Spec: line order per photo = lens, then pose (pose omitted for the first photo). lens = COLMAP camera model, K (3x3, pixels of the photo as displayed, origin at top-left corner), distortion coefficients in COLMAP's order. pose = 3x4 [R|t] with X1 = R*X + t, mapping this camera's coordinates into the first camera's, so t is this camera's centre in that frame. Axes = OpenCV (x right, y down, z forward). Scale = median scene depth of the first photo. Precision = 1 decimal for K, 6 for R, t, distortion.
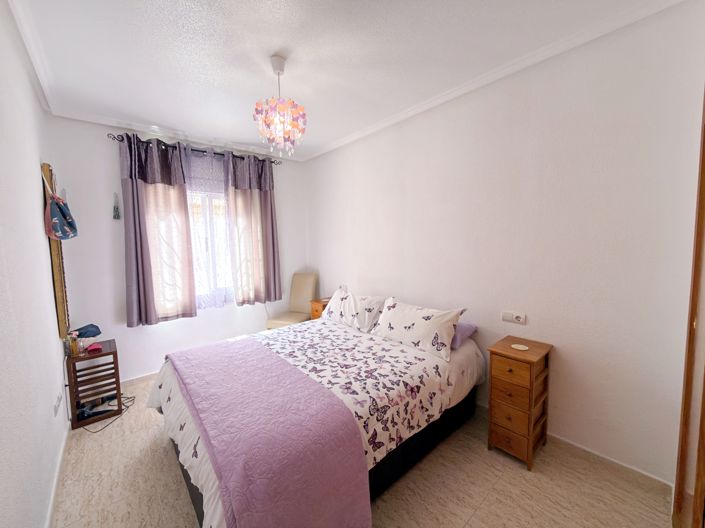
lens RADIAL K [[281.6, 0, 352.5], [0, 281.6, 264.0], [0, 0, 1]] dist [-0.000632, 0.000137]
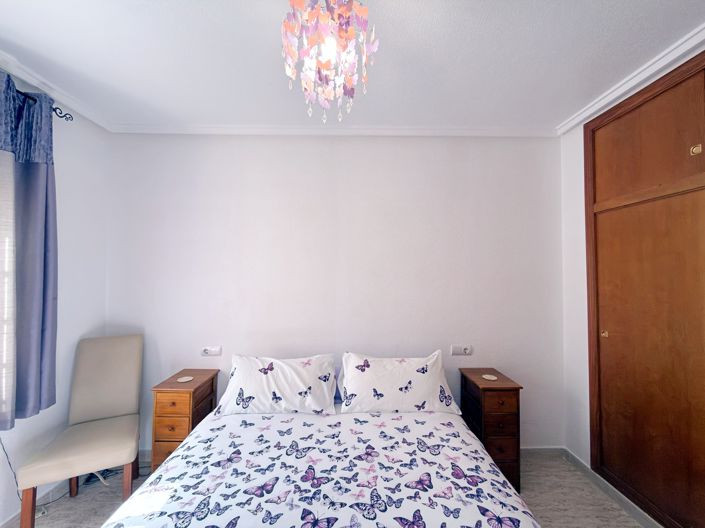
lens RADIAL K [[281.6, 0, 352.5], [0, 281.6, 264.0], [0, 0, 1]] dist [-0.000632, 0.000137]
pose [[0.649512, 0.038785, 0.759361, -0.529453], [0.047972, 0.994618, -0.091833, -0.059256], [-0.758836, 0.096075, 0.644156, 0.581529]]
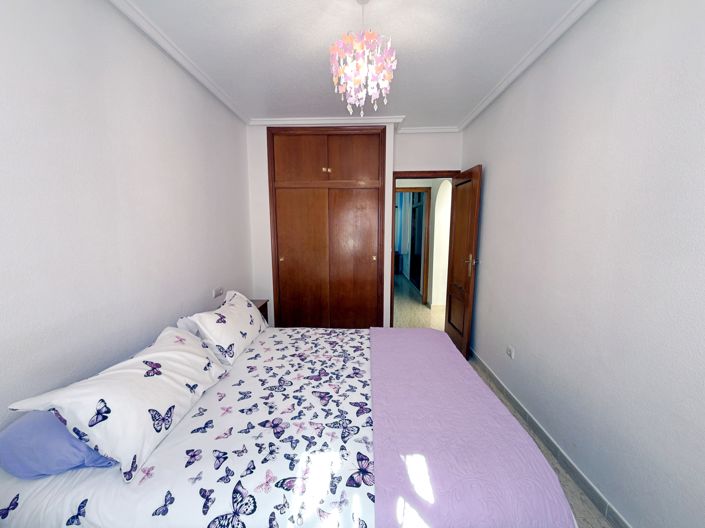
lens RADIAL K [[281.6, 0, 352.5], [0, 281.6, 264.0], [0, 0, 1]] dist [-0.000632, 0.000137]
pose [[-0.731707, -0.072018, 0.677804, -0.688177], [0.067414, 0.981881, 0.177102, -0.109333], [-0.678277, 0.175280, -0.713594, 1.445438]]
